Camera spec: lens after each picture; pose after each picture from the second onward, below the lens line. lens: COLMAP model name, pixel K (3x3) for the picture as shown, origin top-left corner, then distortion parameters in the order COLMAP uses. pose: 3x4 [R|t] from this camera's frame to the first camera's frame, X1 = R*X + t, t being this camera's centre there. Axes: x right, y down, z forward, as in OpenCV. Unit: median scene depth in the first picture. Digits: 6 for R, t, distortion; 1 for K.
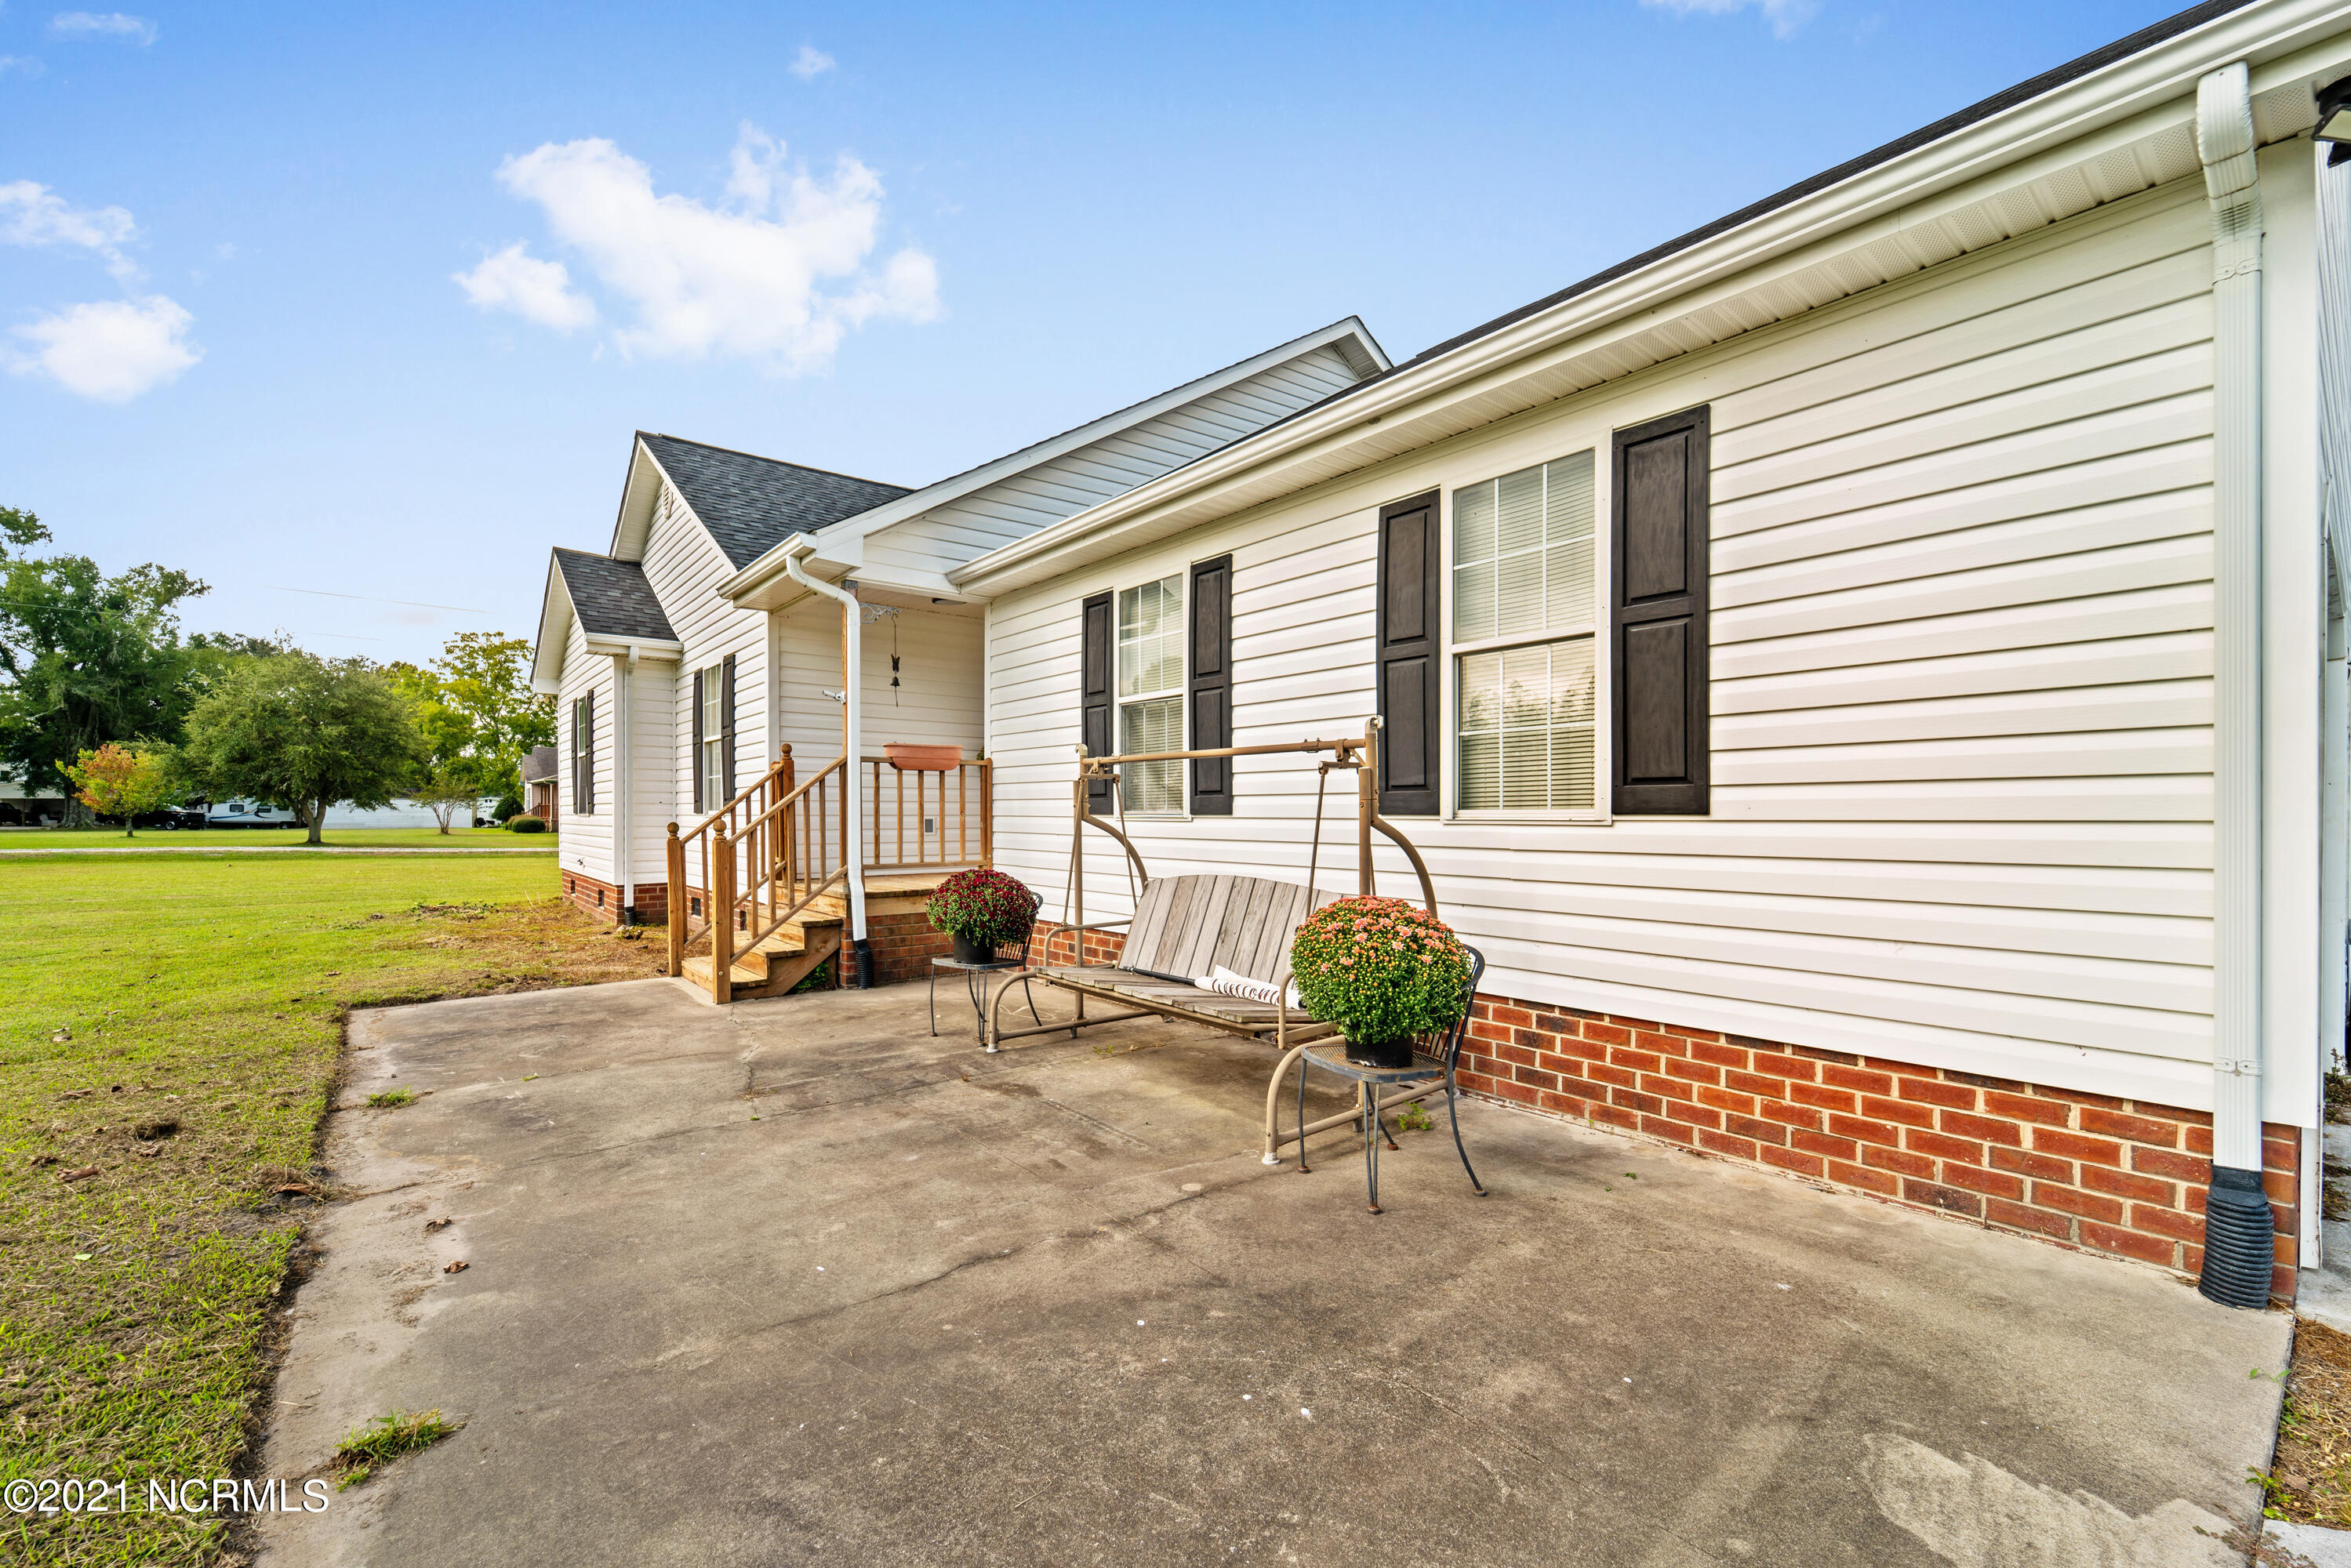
lens RADIAL K [[952.5, 0, 1163.9], [0, 952.5, 780.7], [0, 0, 1]] dist [-0.000937, 0.000164]
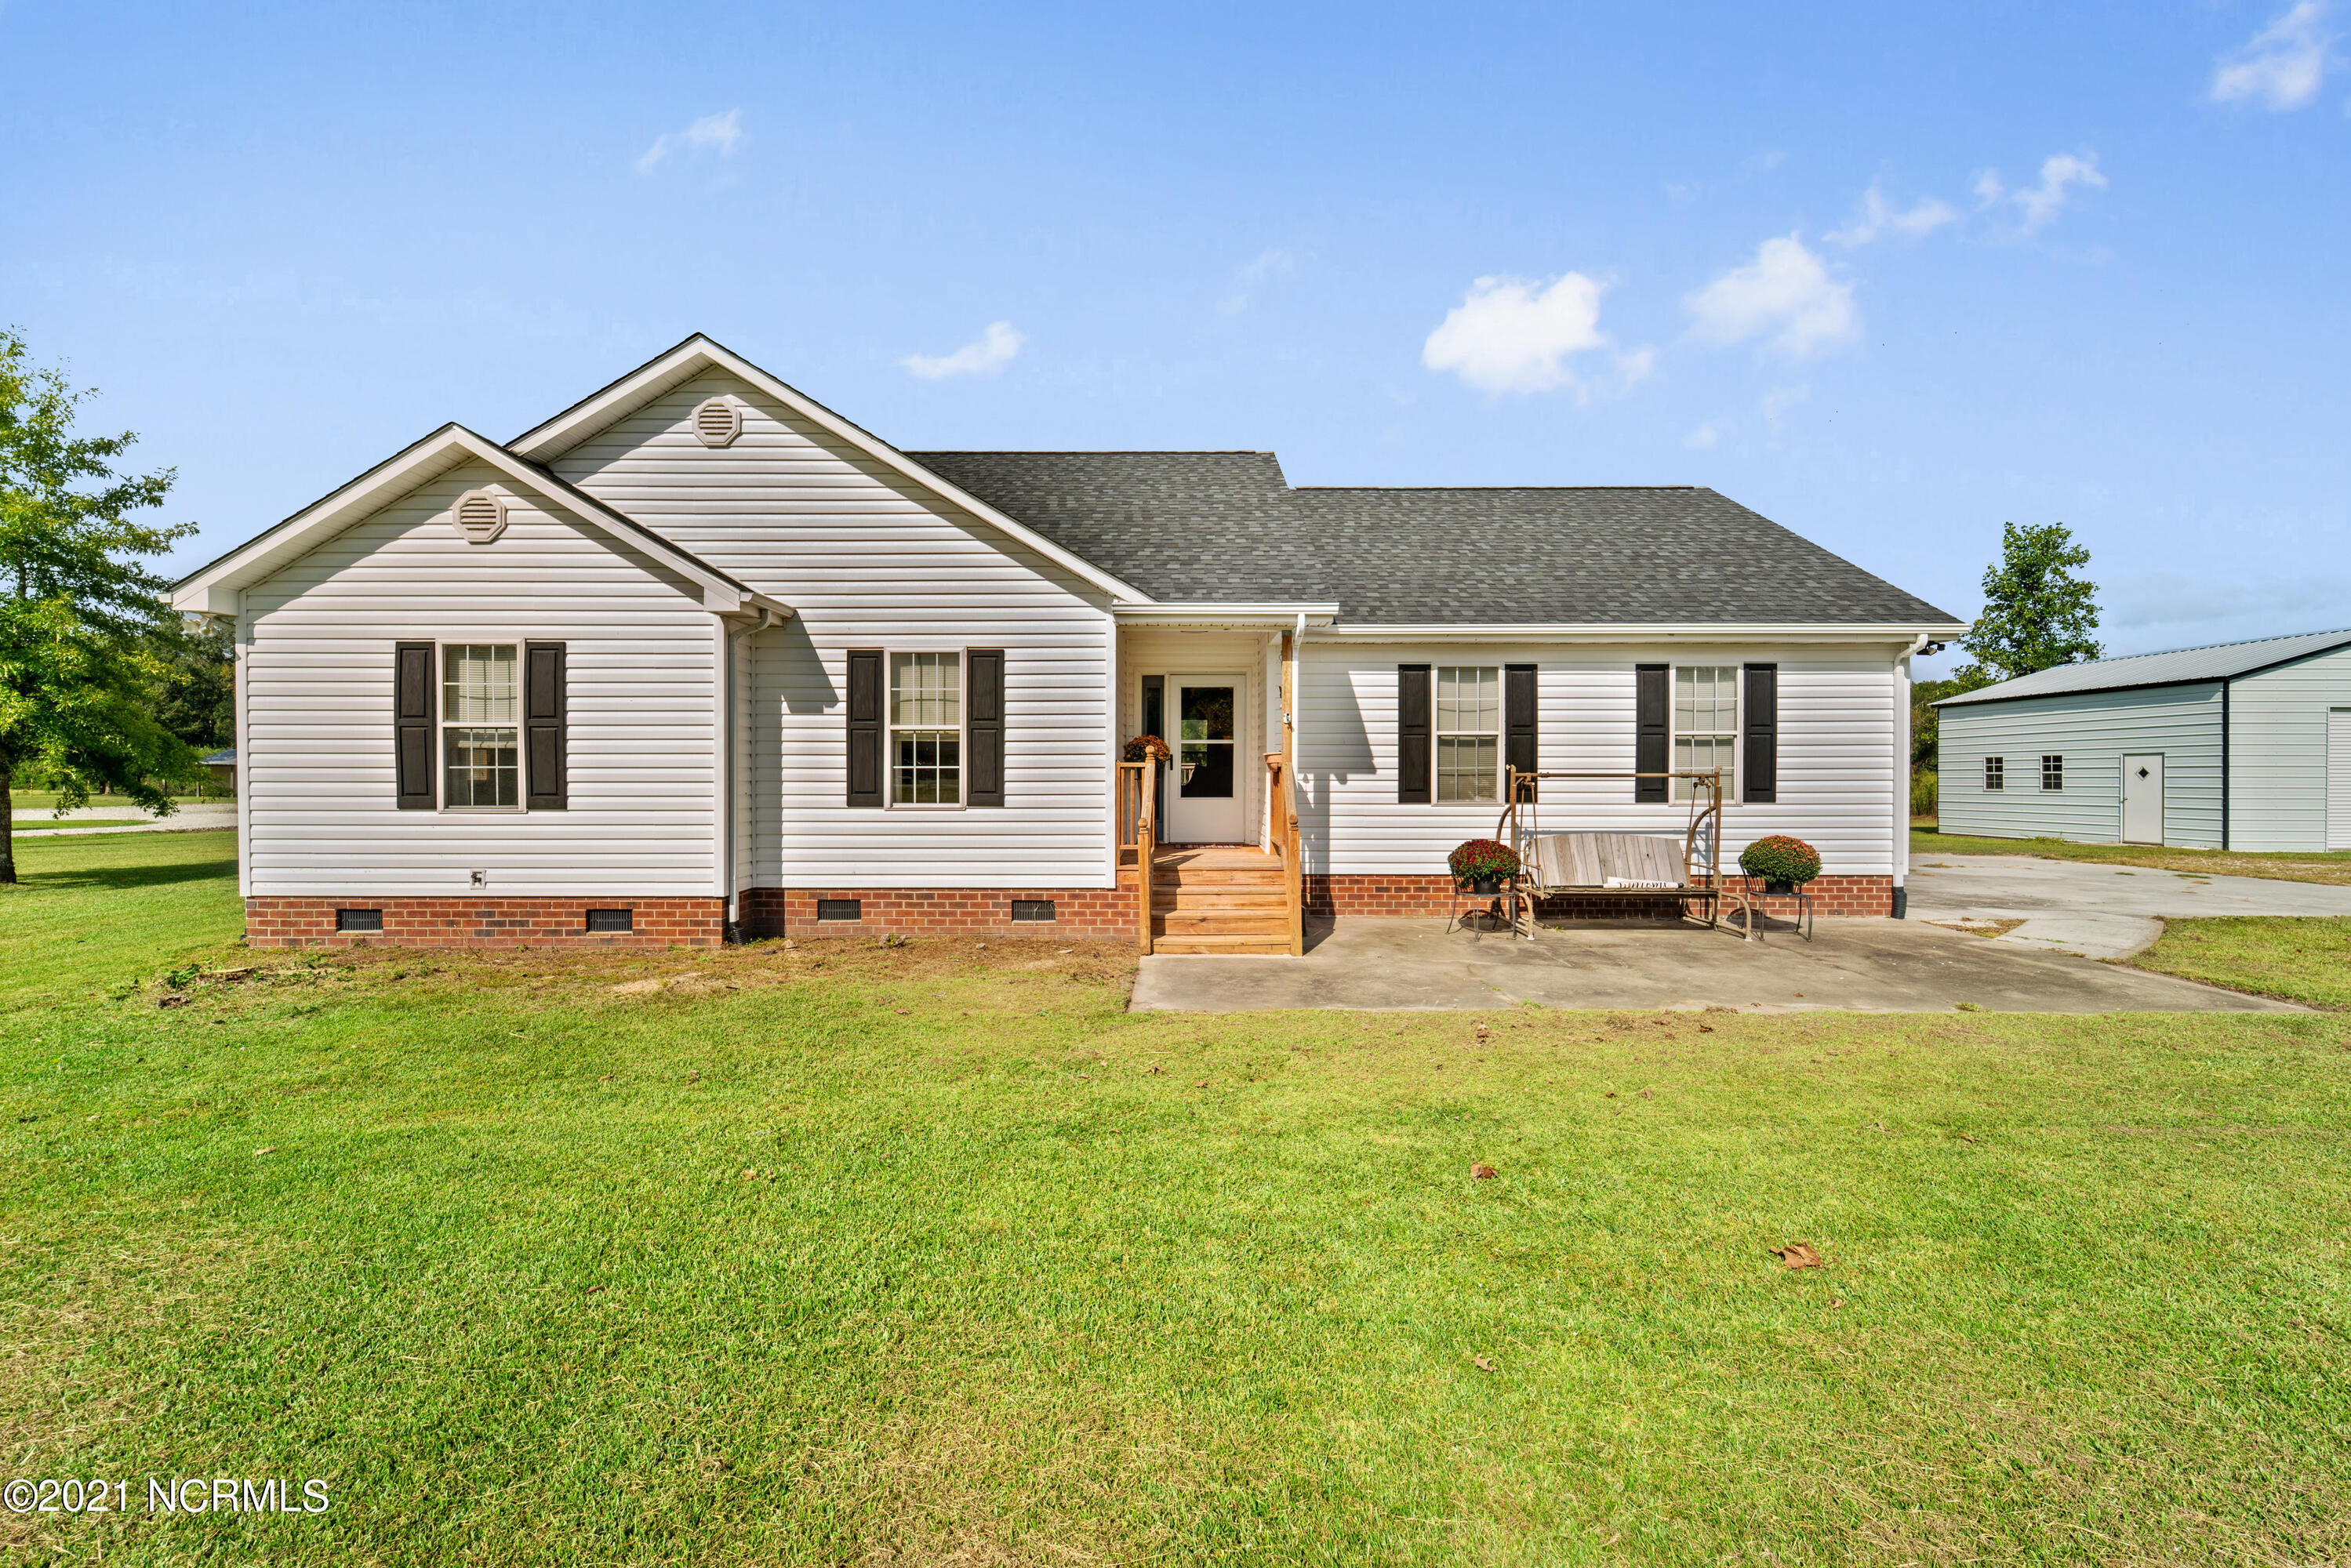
lens RADIAL K [[985.0, 0, 1146.3], [0, 985.0, 779.1], [0, 0, 1]] dist [0.001405, 0.000438]
pose [[0.632683, -0.006176, 0.774387, -1.356177], [-0.027154, 0.999176, 0.030154, -0.033974], [-0.773935, -0.040106, 0.631994, 0.261229]]
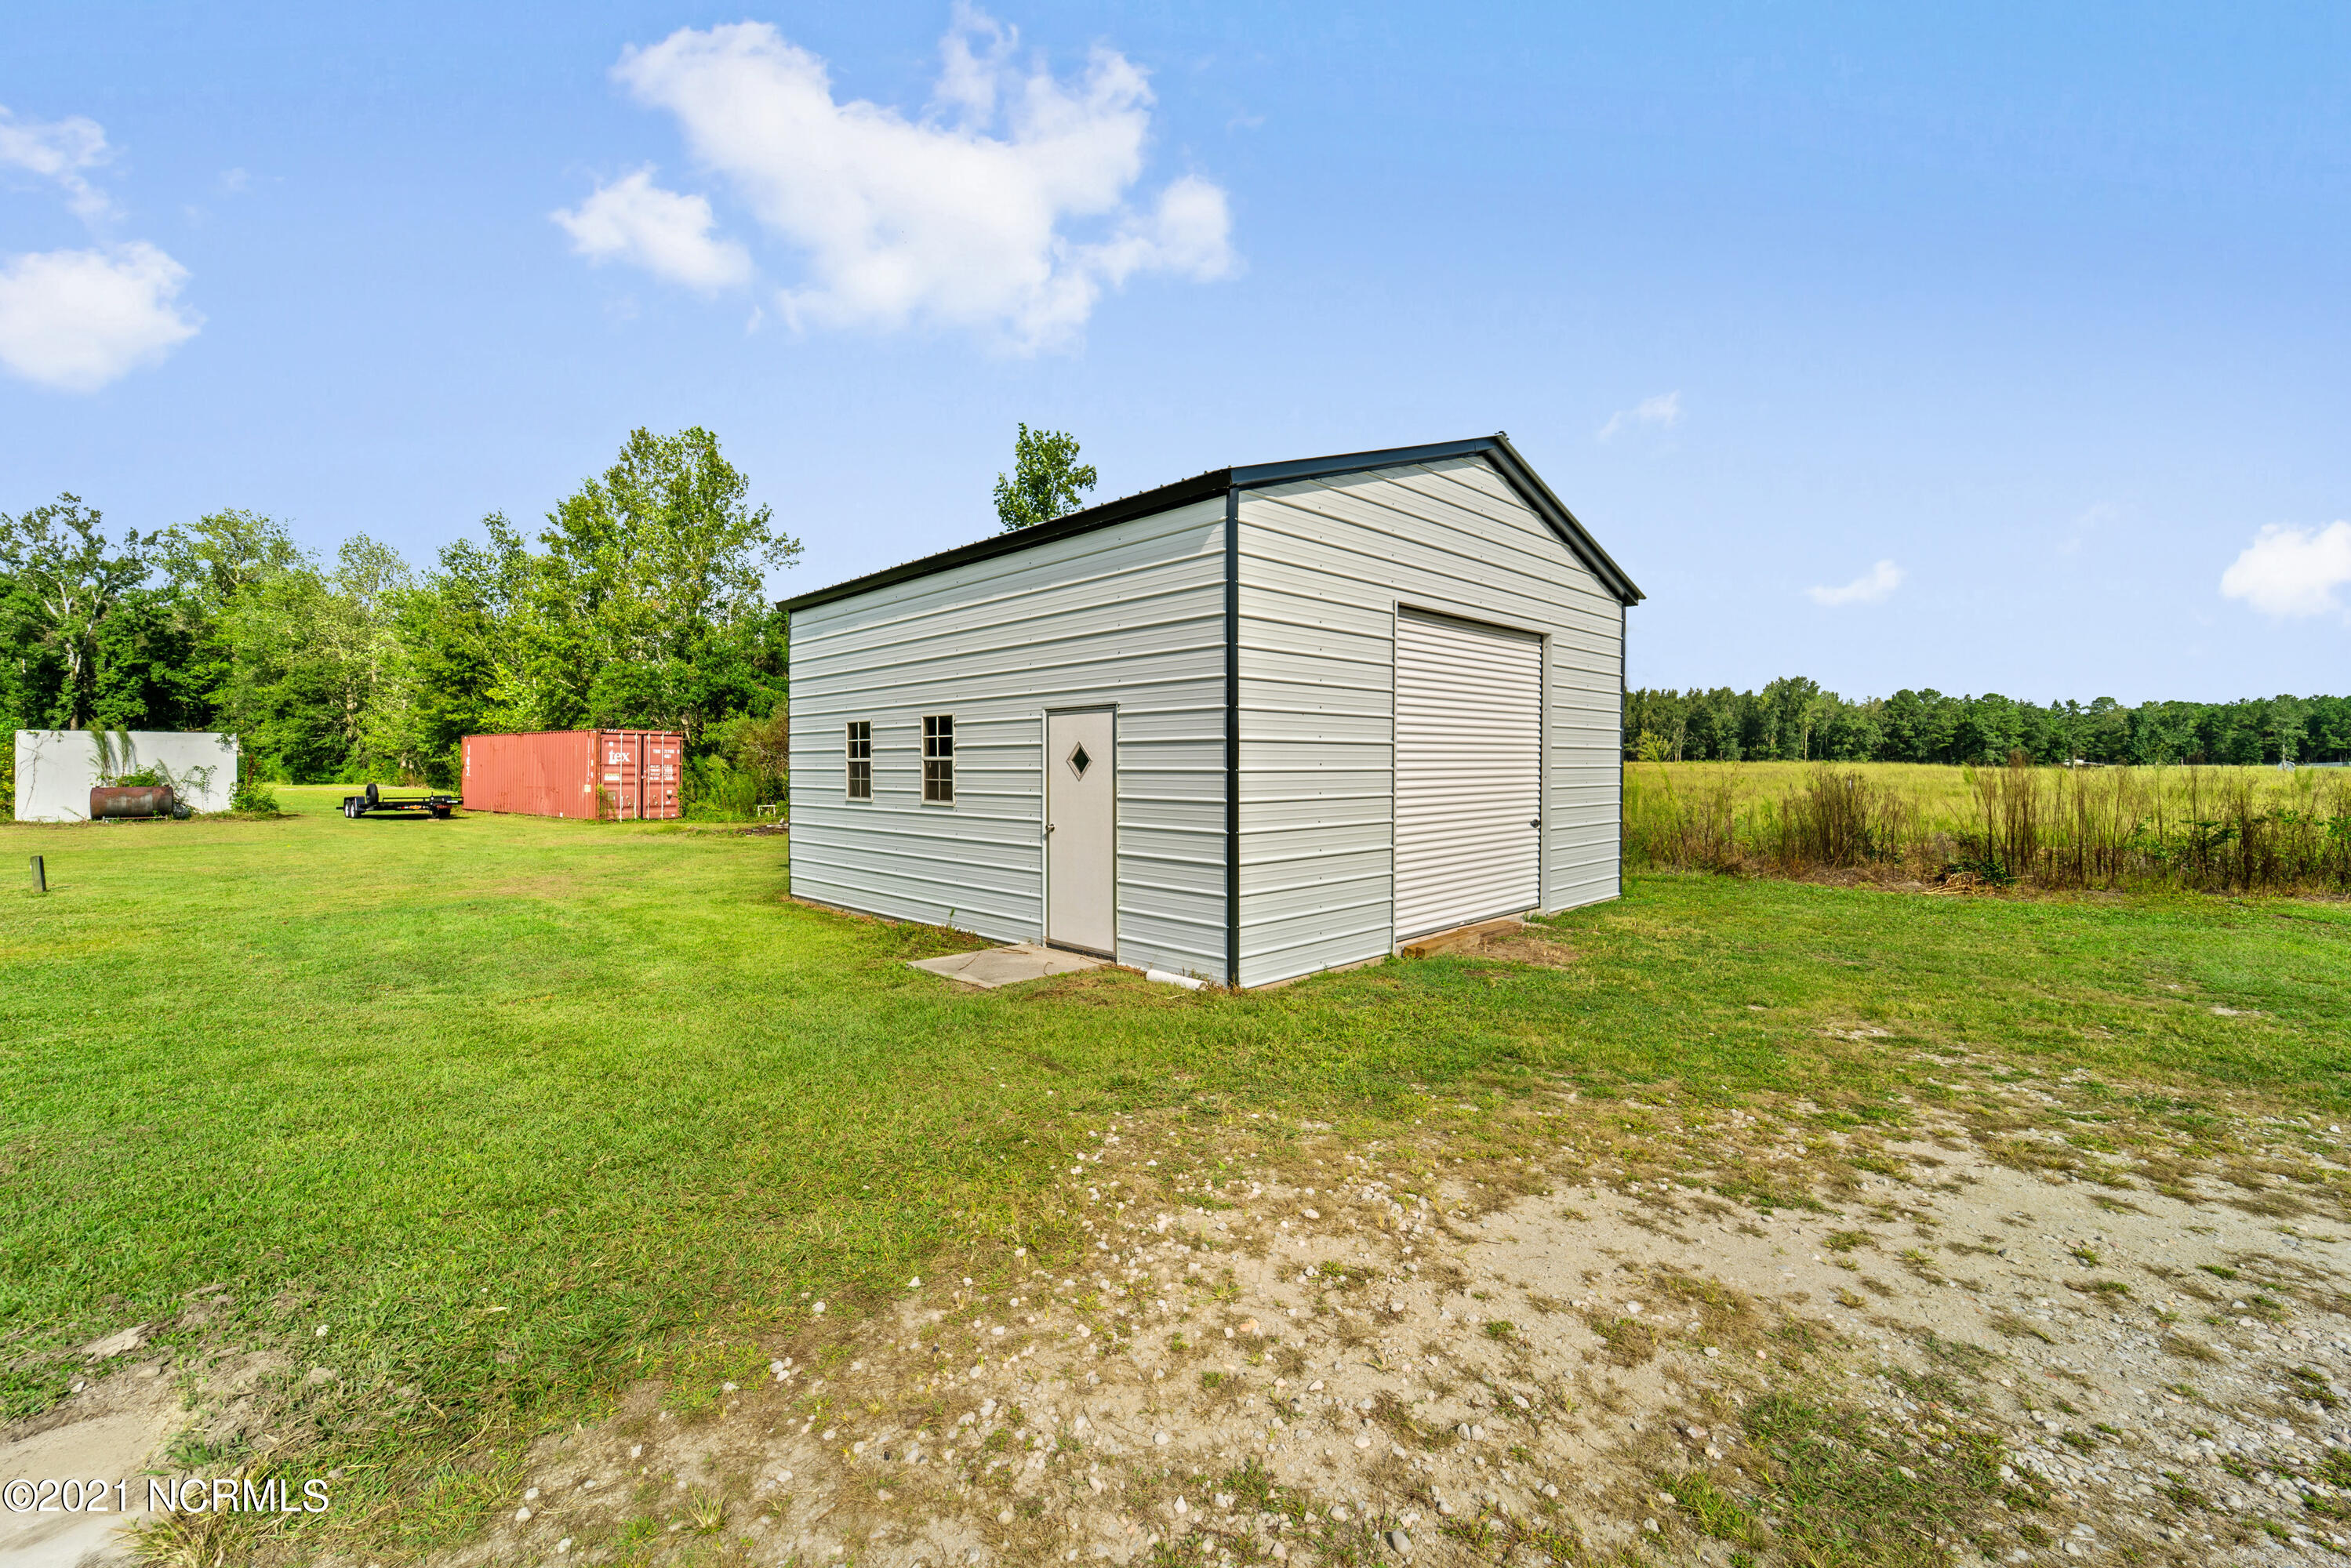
lens RADIAL K [[965.1, 0, 1173.0], [0, 965.1, 759.6], [0, 0, 1]] dist [-0.001124, 0.000107]
pose [[-0.099749, -0.001245, 0.995012, 1.668063], [-0.034891, 0.999389, -0.002248, -0.044822], [-0.994401, -0.034942, -0.099731, -0.165496]]
